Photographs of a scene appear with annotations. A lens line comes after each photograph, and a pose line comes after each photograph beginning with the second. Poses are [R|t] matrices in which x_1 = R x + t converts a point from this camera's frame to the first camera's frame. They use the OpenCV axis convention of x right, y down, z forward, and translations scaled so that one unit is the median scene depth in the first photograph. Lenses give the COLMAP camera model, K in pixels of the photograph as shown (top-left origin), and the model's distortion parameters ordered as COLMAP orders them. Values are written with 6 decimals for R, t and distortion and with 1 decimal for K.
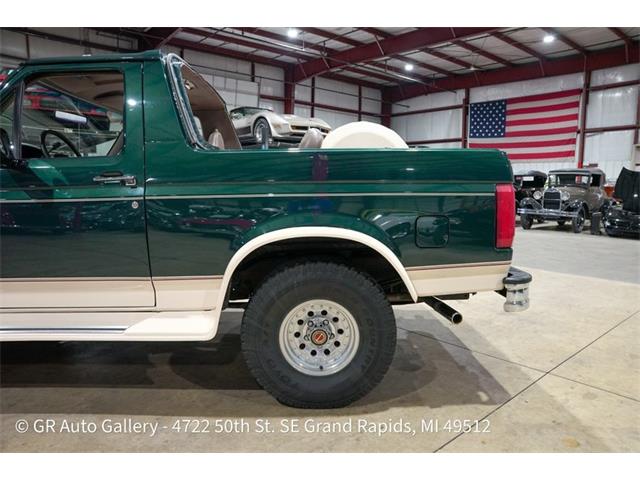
lens RADIAL K [[438.1, 0, 321.3], [0, 438.1, 239.3], [0, 0, 1]] dist [-0.144882, 0.114376]
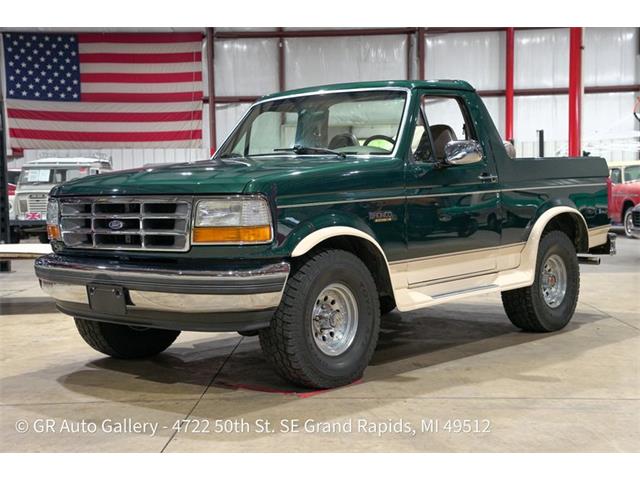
lens RADIAL K [[942.0, 0, 320.0], [0, 942.0, 240.0], [0, 0, 1]] dist [0.222873, 0.060952]
pose [[0.671712, -0.057001, 0.738616, -0.353409], [0.111181, 0.993500, -0.024439, 0.008879], [-0.732422, 0.098536, 0.673683, -0.077537]]
